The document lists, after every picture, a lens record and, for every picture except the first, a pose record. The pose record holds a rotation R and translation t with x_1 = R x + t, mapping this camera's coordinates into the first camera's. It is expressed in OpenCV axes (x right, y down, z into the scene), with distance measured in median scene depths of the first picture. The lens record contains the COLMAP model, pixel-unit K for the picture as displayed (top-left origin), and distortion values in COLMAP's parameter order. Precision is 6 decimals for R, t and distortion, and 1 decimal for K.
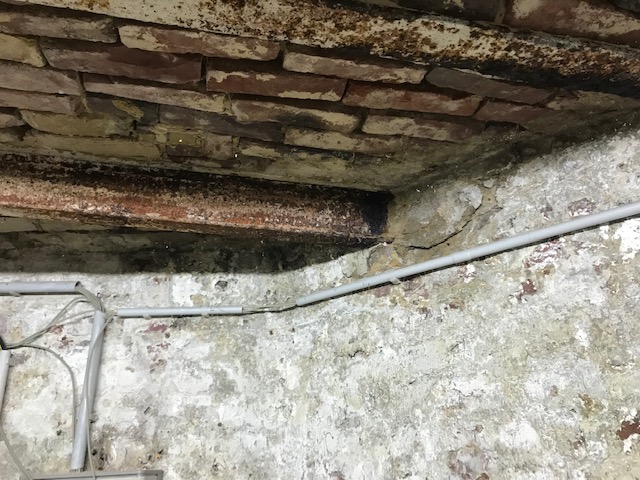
lens RADIAL K [[531.2, 0, 322.5], [0, 531.2, 237.9], [0, 0, 1]] dist [0.011779, -0.003034]
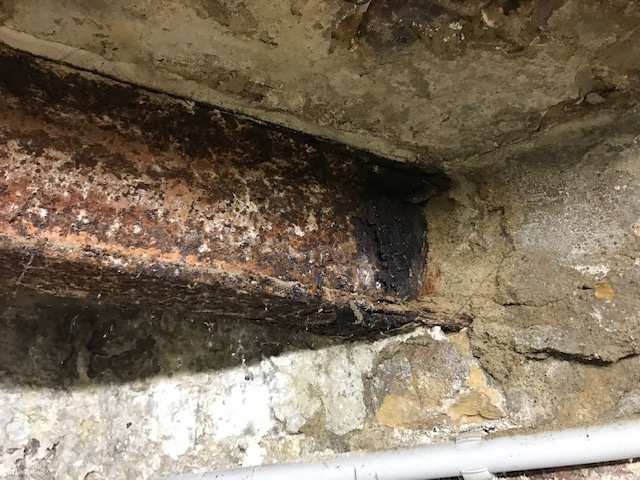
lens RADIAL K [[531.2, 0, 322.5], [0, 531.2, 237.9], [0, 0, 1]] dist [0.011779, -0.003034]
pose [[0.974727, 0.091927, 0.203607, -0.006861], [-0.070966, 0.991618, -0.107971, -0.004658], [-0.211826, 0.090793, 0.973081, 0.788331]]
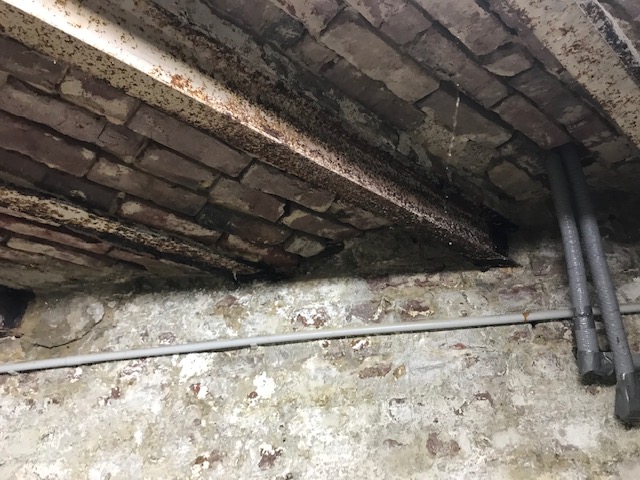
lens RADIAL K [[531.2, 0, 322.5], [0, 531.2, 237.9], [0, 0, 1]] dist [0.011779, -0.003034]
pose [[0.857807, 0.218760, 0.465092, 0.116567], [-0.171938, 0.974902, -0.141435, -0.164190], [-0.484360, 0.041357, 0.873891, -0.371185]]
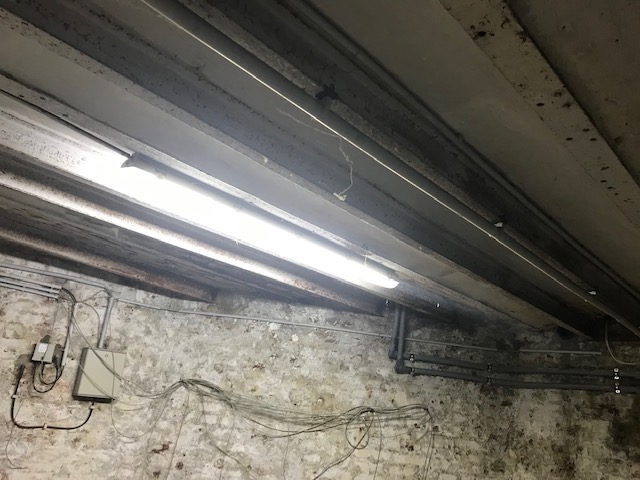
lens RADIAL K [[525.0, 0, 320.0], [0, 525.0, 240.0], [0, 0, 1]] dist [0.102708, -0.002282]
pose [[0.803488, 0.312172, 0.506908, -1.295310], [-0.371590, 0.928235, 0.017359, -0.745897], [-0.465110, -0.202309, 0.861826, -2.359100]]
